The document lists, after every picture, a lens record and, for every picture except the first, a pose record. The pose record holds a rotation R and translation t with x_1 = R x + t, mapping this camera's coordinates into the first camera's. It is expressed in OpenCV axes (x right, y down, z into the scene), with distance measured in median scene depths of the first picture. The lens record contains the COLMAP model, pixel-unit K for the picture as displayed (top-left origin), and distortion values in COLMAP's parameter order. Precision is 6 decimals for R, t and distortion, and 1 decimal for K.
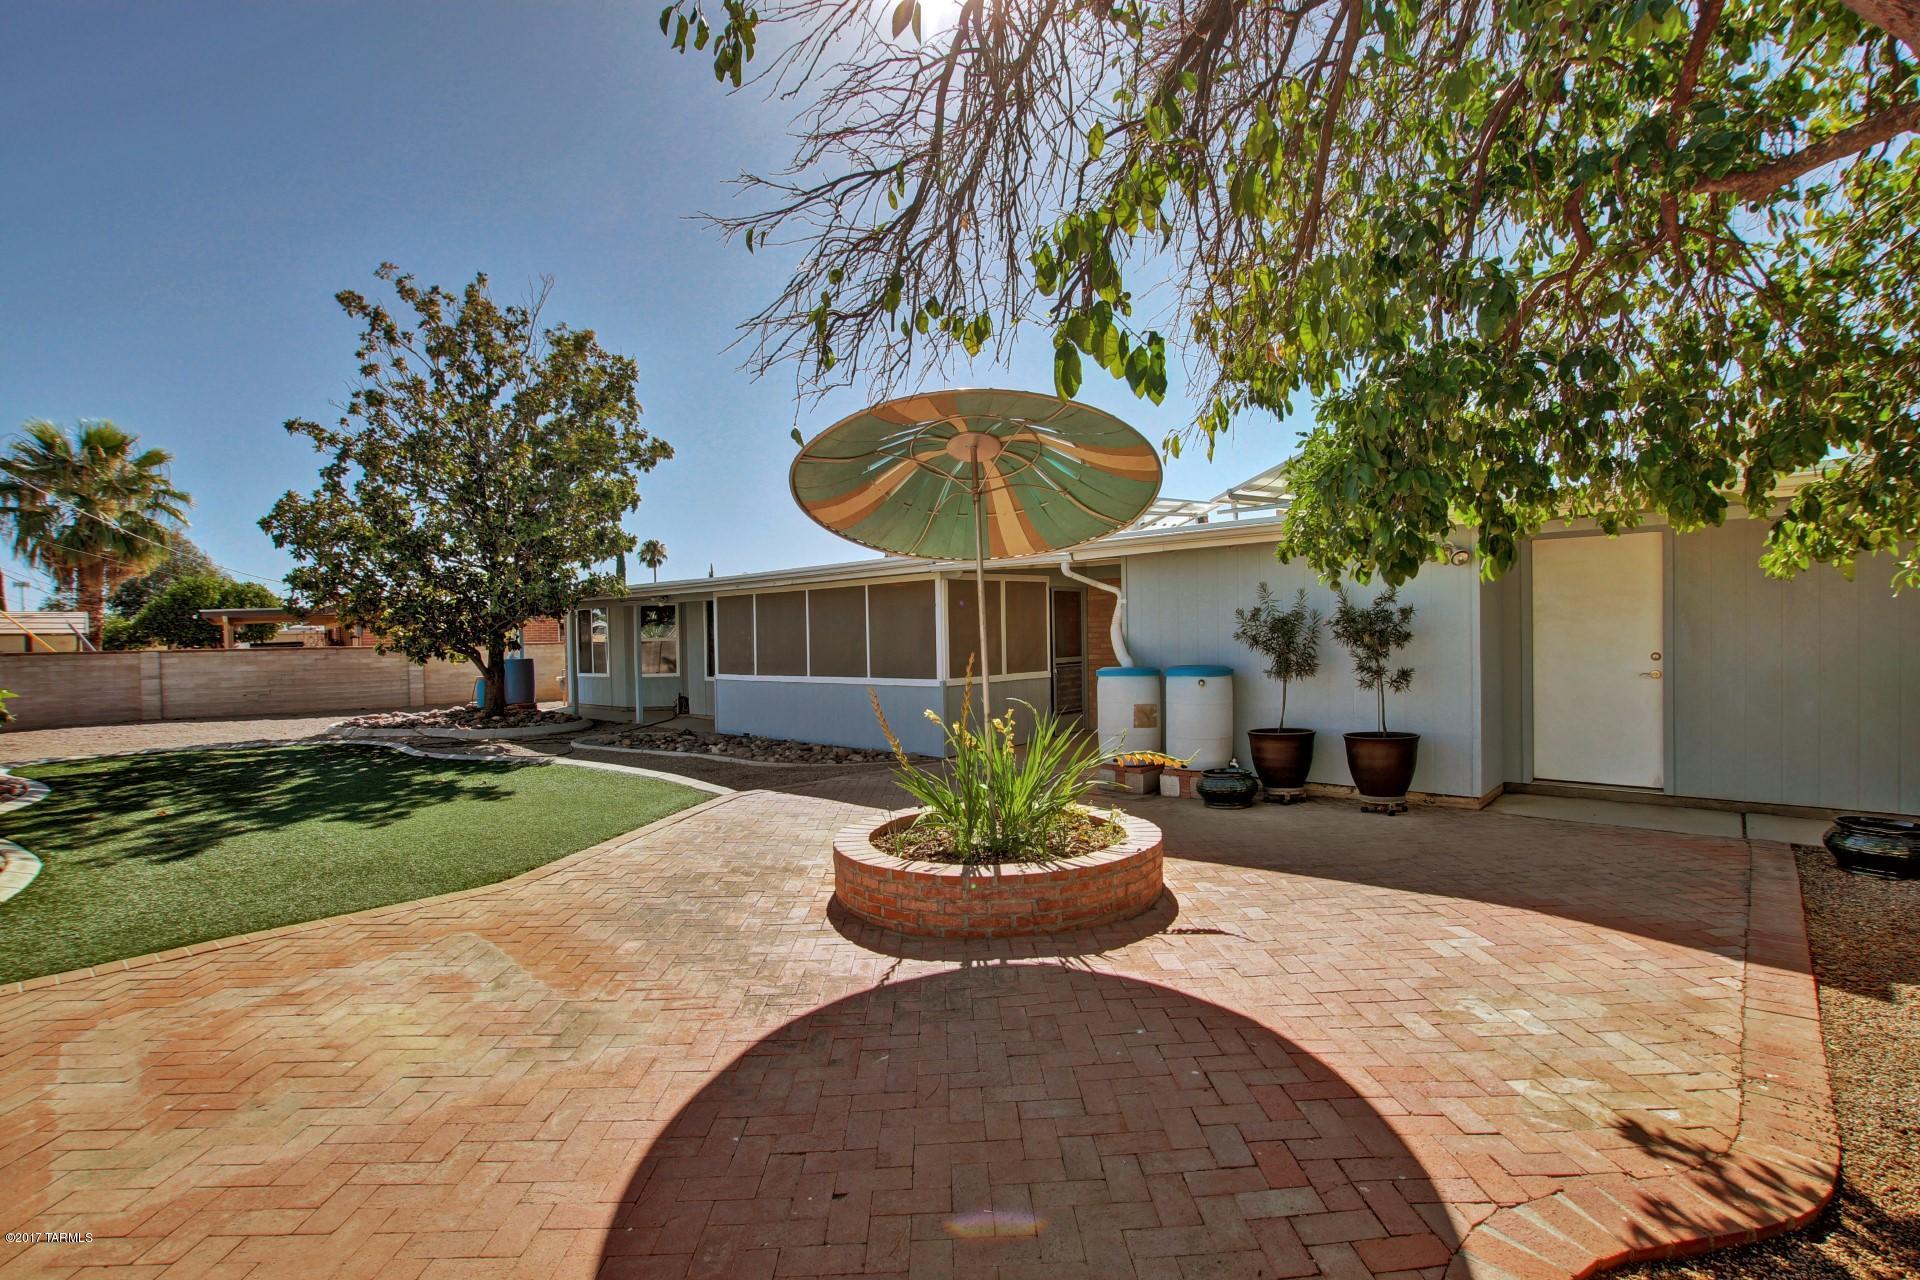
lens RADIAL K [[895.1, 0, 970.2], [0, 895.1, 646.1], [0, 0, 1]] dist [-0.029460, 0.001127]
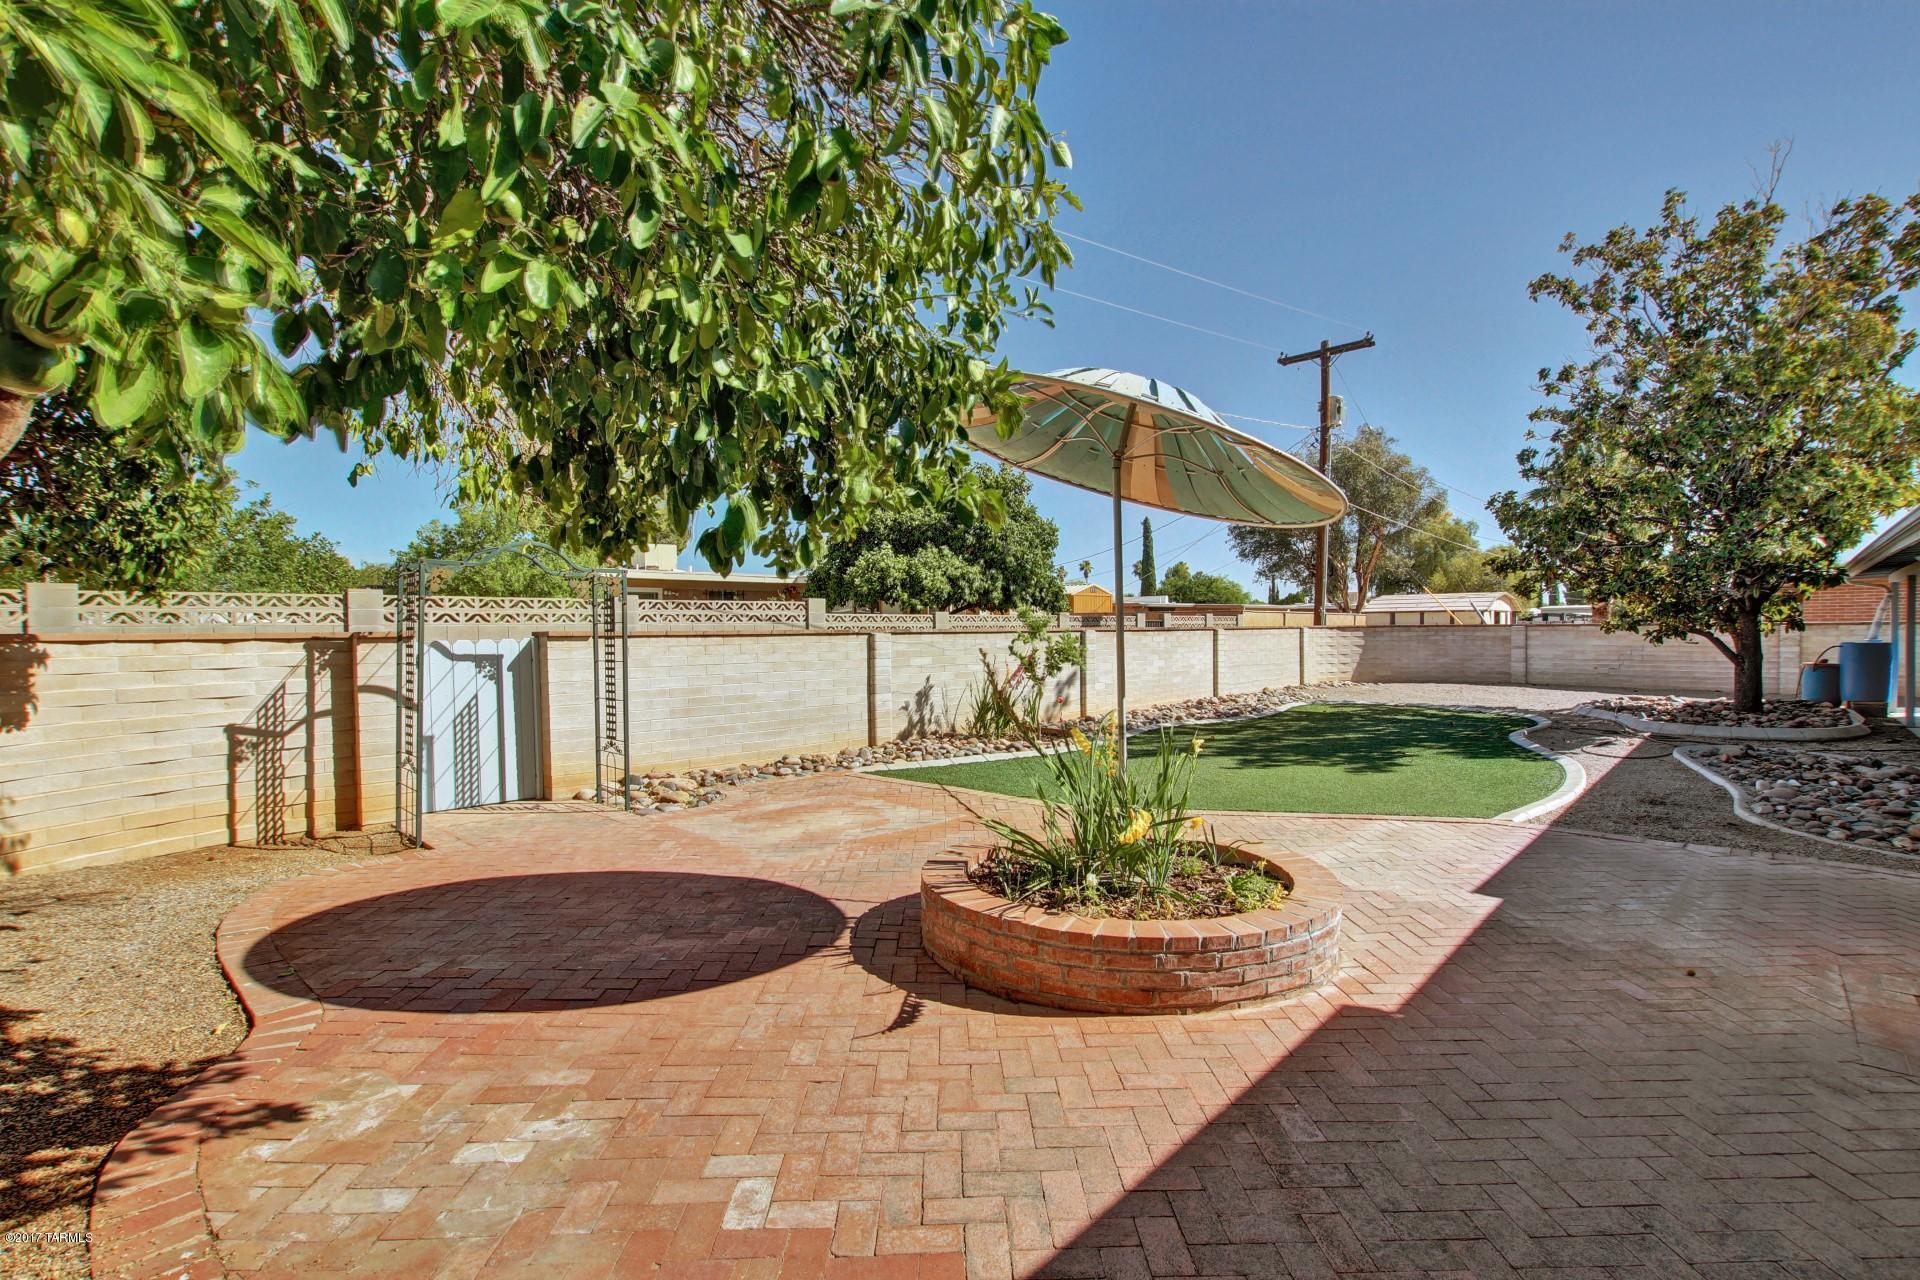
lens RADIAL K [[895.1, 0, 970.2], [0, 895.1, 646.1], [0, 0, 1]] dist [-0.029460, 0.001127]
pose [[-0.035761, 0.032472, -0.998833, 1.301817], [0.003627, 0.999470, 0.032363, -0.038089], [0.999354, -0.002466, -0.035860, 1.369725]]
